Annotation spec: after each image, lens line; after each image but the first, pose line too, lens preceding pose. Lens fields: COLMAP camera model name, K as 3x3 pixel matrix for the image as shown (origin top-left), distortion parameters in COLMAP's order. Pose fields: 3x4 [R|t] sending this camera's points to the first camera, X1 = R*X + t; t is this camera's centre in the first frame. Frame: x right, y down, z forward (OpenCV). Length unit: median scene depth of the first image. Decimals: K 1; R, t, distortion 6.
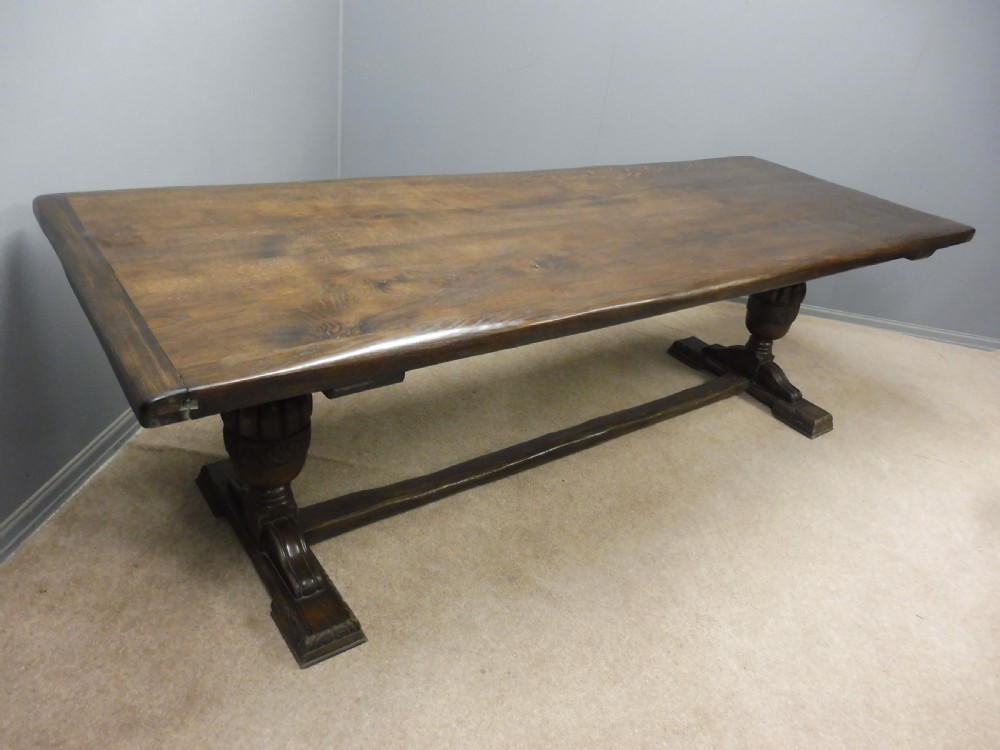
lens RADIAL K [[727.2, 0, 502.4], [0, 727.2, 378.4], [0, 0, 1]] dist [-0.058840, 0.023576]
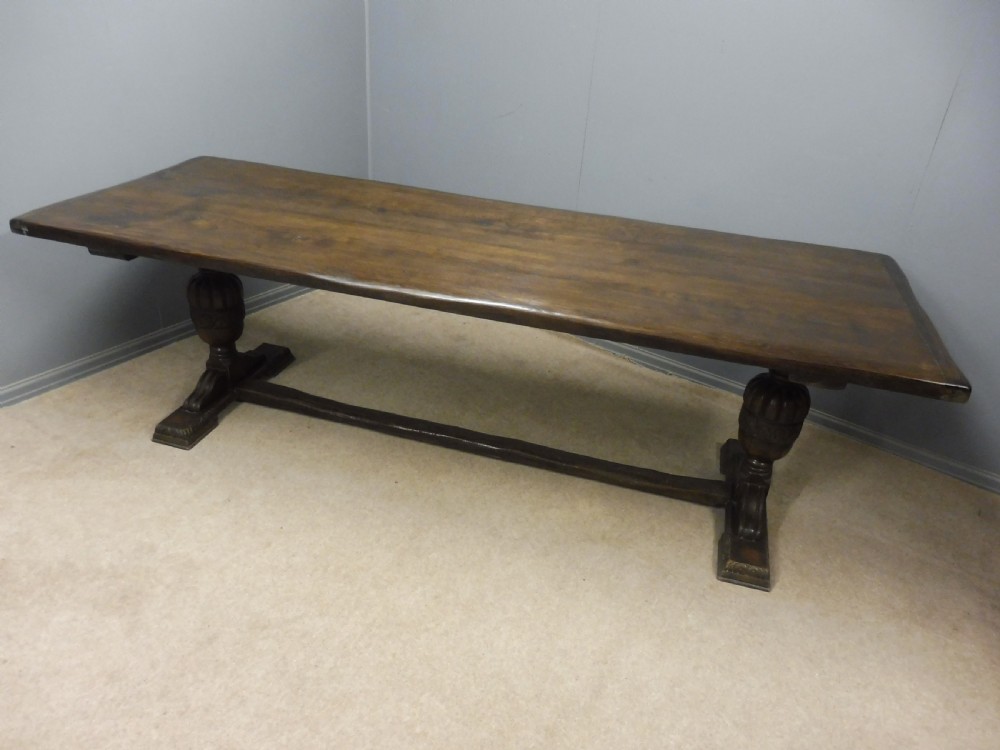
lens RADIAL K [[727.2, 0, 503.2], [0, 727.2, 383.1], [0, 0, 1]] dist [-0.058840, 0.023576]
pose [[0.887204, 0.169409, -0.429150, 0.903157], [-0.185230, 0.982683, 0.004982, -0.139919], [0.422562, 0.075071, 0.903219, 0.264794]]
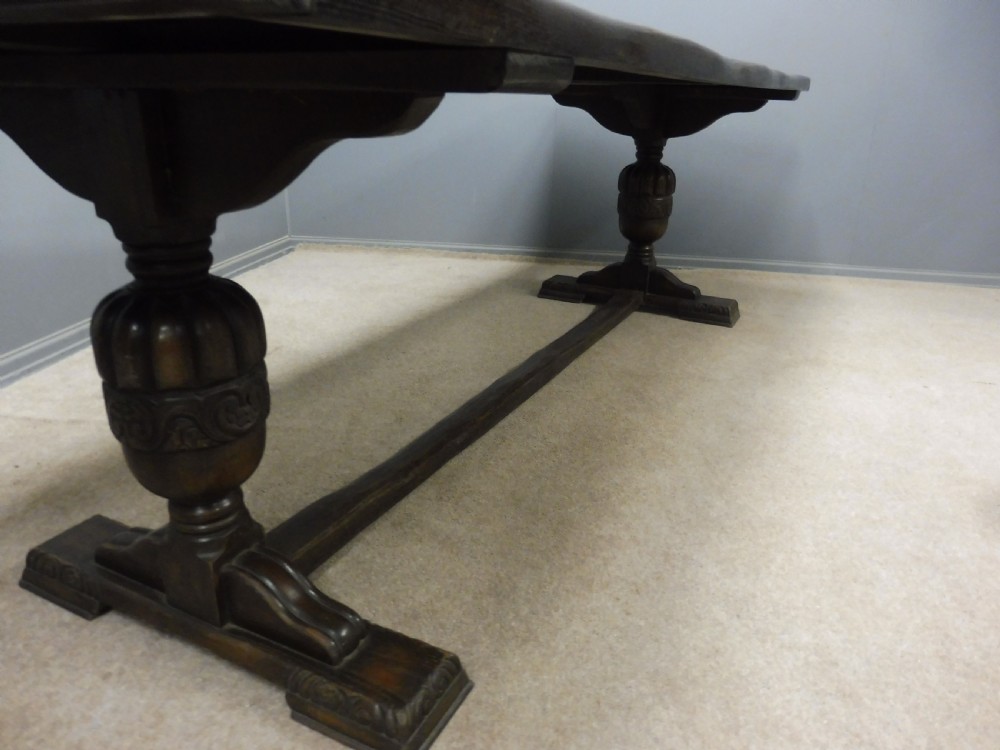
lens RADIAL K [[727.2, 0, 504.6], [0, 727.2, 379.5], [0, 0, 1]] dist [-0.058840, 0.023576]
pose [[0.993756, -0.092389, -0.062562, 0.174108], [0.082859, 0.986570, -0.140761, 0.245966], [0.074727, 0.134699, 0.988065, 0.292648]]
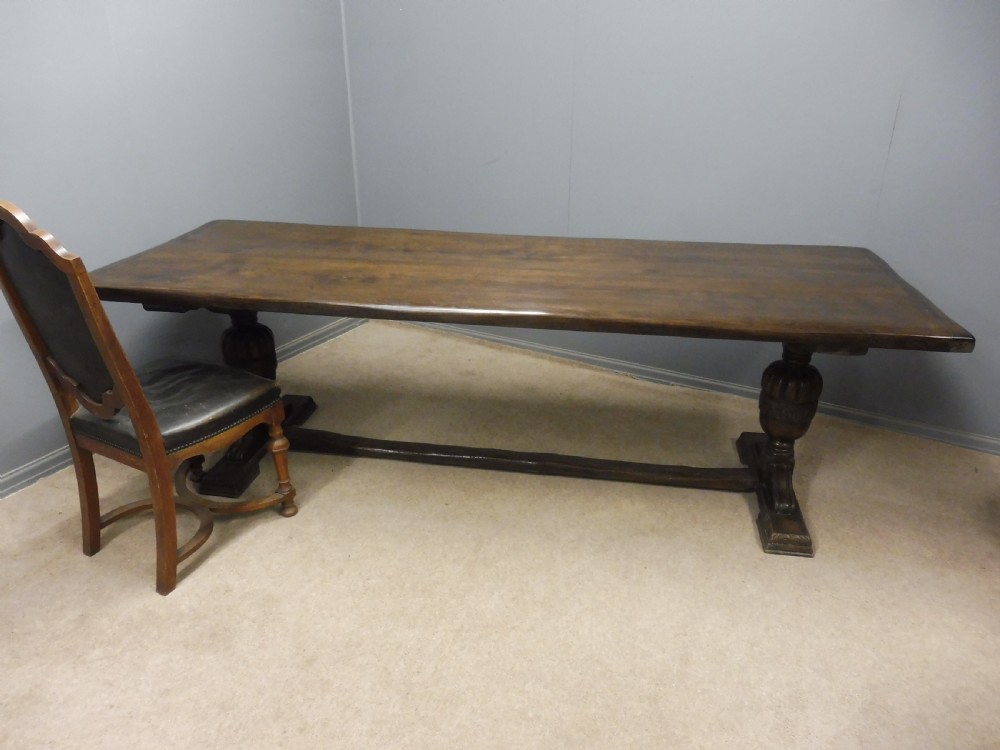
lens RADIAL K [[727.2, 0, 504.4], [0, 727.2, 380.0], [0, 0, 1]] dist [-0.058840, 0.023576]
pose [[0.927892, 0.036973, -0.371011, 0.797770], [-0.076188, 0.992877, -0.091599, -0.035464], [0.364981, 0.113261, 0.924100, 0.128118]]
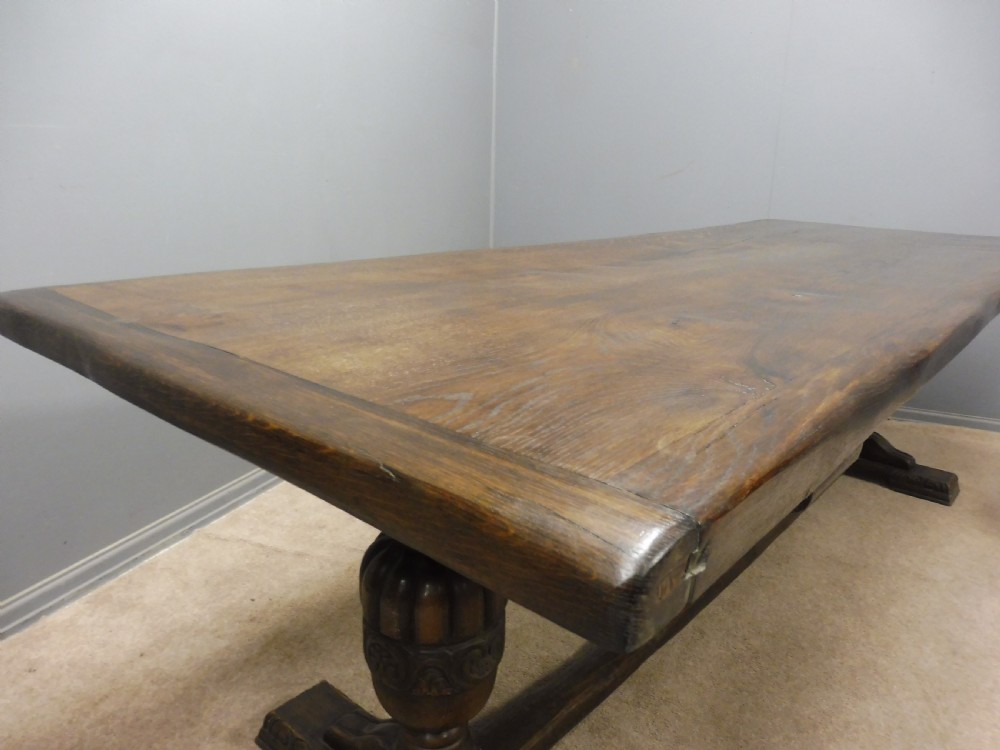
lens RADIAL K [[727.2, 0, 502.5], [0, 727.2, 376.2], [0, 0, 1]] dist [-0.058840, 0.023576]
pose [[0.958859, -0.022129, -0.283018, 0.133062], [-0.049854, 0.968337, -0.244617, 0.118388], [0.279470, 0.248663, 0.927396, 0.235949]]
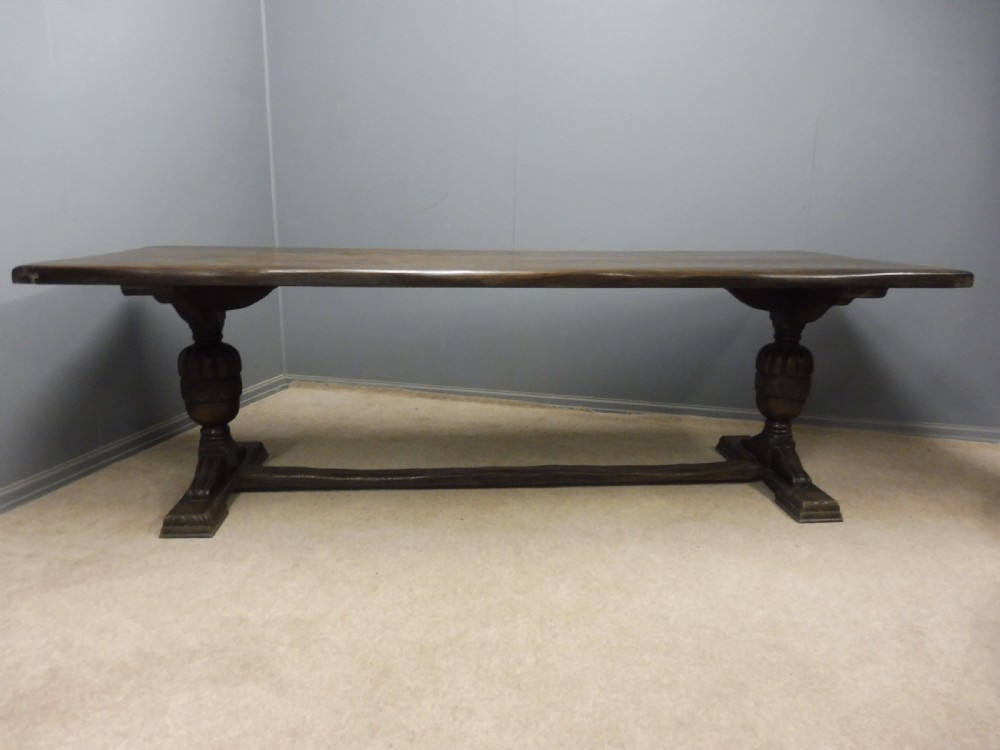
lens RADIAL K [[727.2, 0, 505.2], [0, 727.2, 373.9], [0, 0, 1]] dist [-0.058840, 0.023576]
pose [[0.987014, -0.085807, -0.135799, 0.454482], [0.042765, 0.955232, -0.292752, 0.210045], [0.154839, 0.283142, 0.946496, 0.160661]]
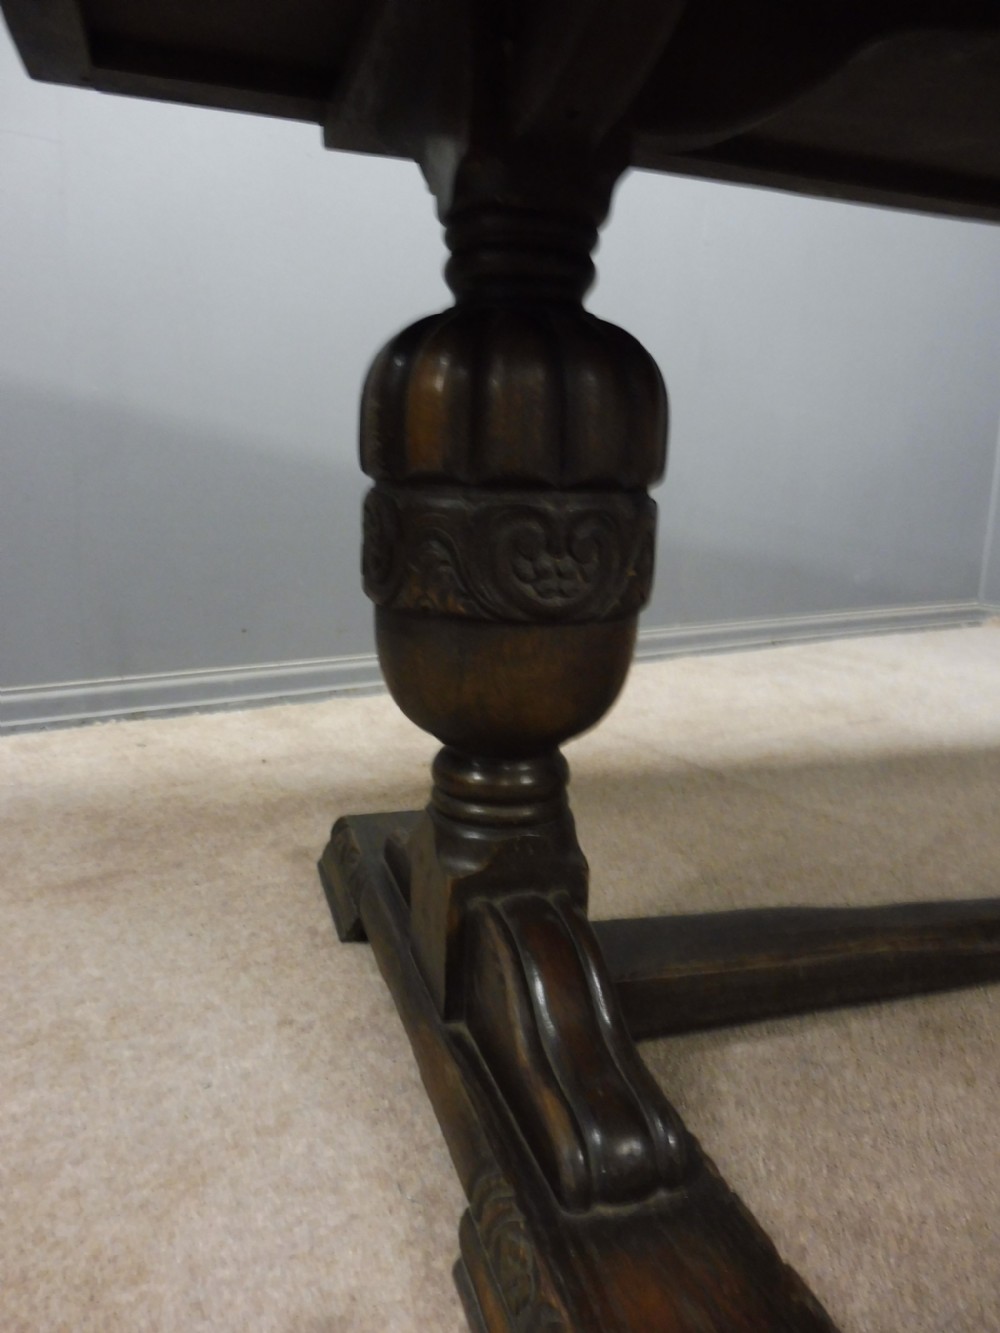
lens RADIAL K [[969.3, 0, 494.9], [0, 969.3, 671.2], [0, 0, 1]] dist [-0.058840, 0.023576]
pose [[0.667096, 0.052270, -0.743136, 0.184120], [-0.322072, 0.919730, -0.224426, 0.288256], [0.671754, 0.389057, 0.630382, 0.555262]]
